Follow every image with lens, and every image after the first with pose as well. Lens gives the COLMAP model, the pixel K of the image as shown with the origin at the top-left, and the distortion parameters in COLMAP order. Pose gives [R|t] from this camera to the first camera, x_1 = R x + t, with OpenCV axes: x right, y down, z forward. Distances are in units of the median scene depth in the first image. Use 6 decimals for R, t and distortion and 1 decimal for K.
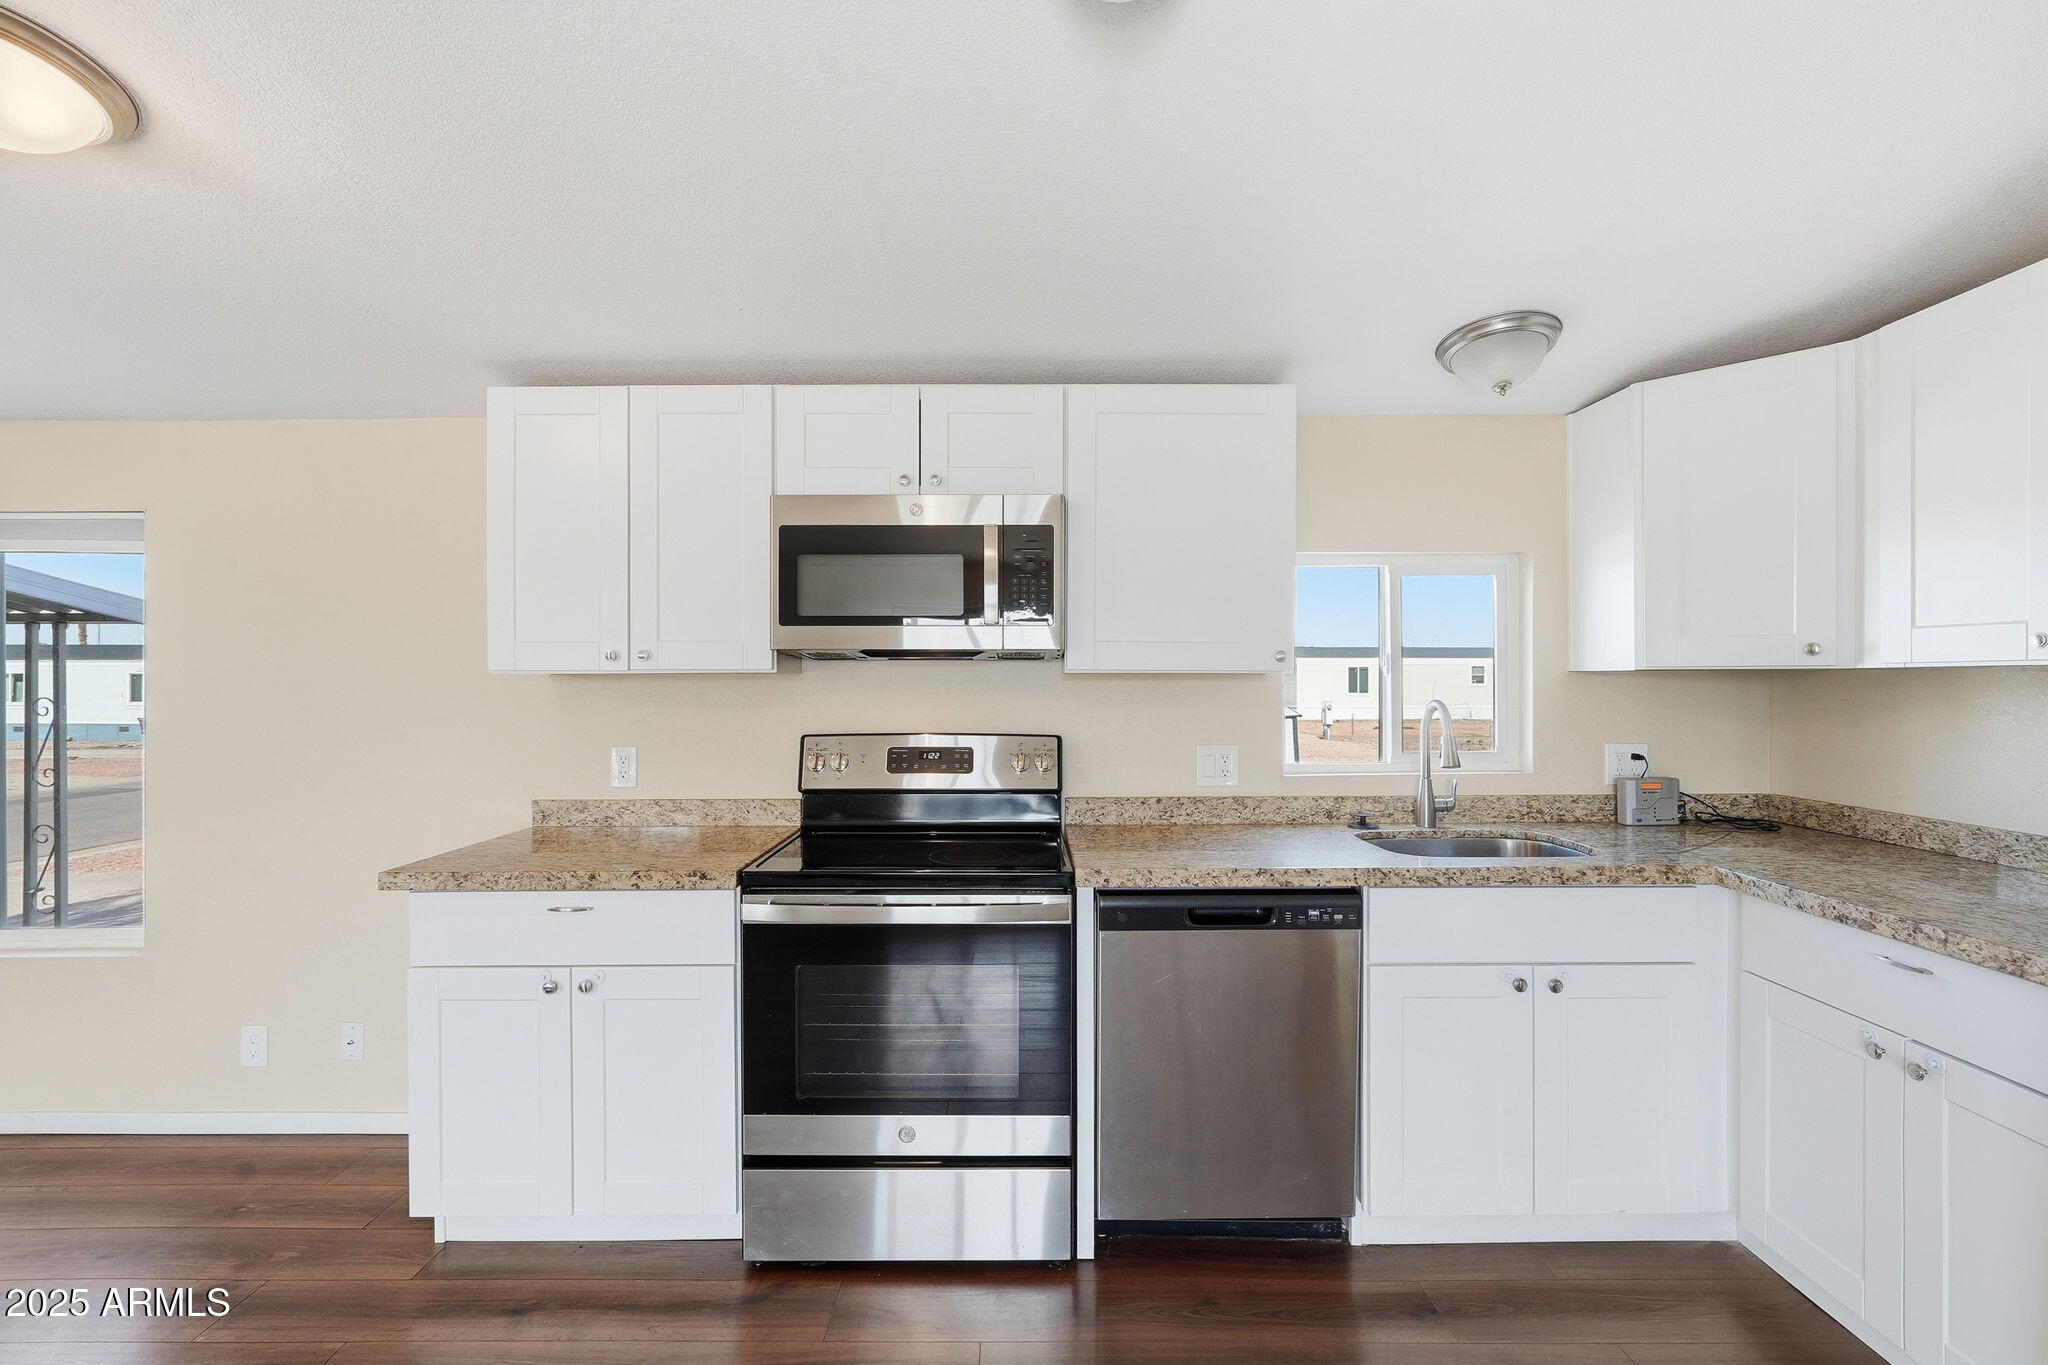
lens RADIAL K [[920.2, 0, 1028.7], [0, 920.2, 685.2], [0, 0, 1]] dist [-0.004494, 0.000937]
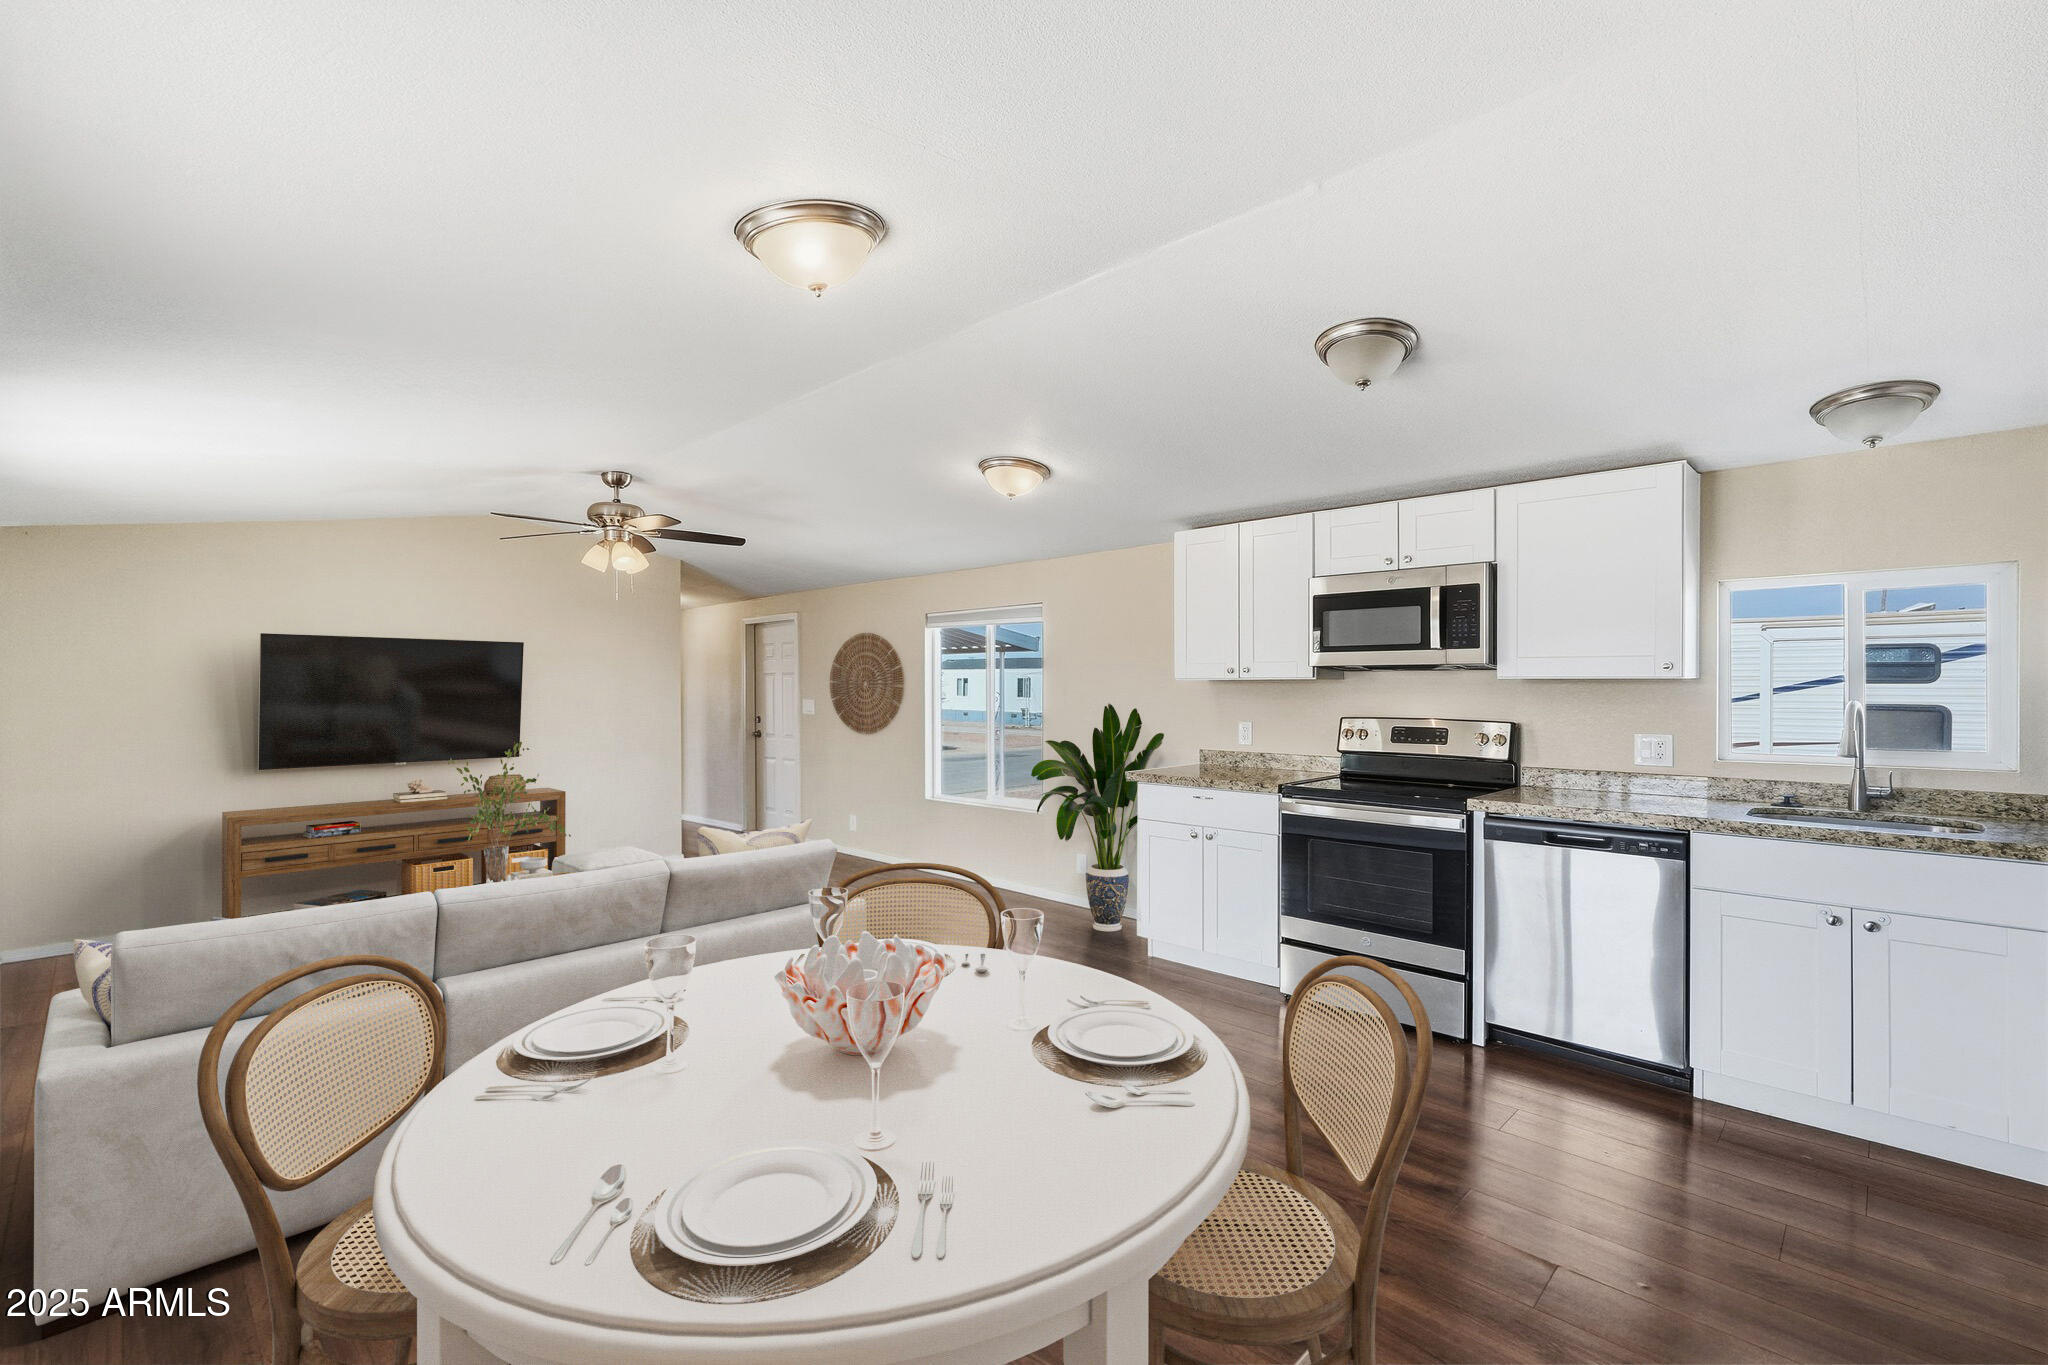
lens RADIAL K [[920.2, 0, 1017.6], [0, 920.2, 683.5], [0, 0, 1]] dist [-0.004494, 0.000937]
pose [[0.715802, 0.000536, -0.698303, 0.506642], [-0.002776, 0.999994, -0.002077, -0.000531], [0.698298, 0.003425, 0.715799, -0.595593]]
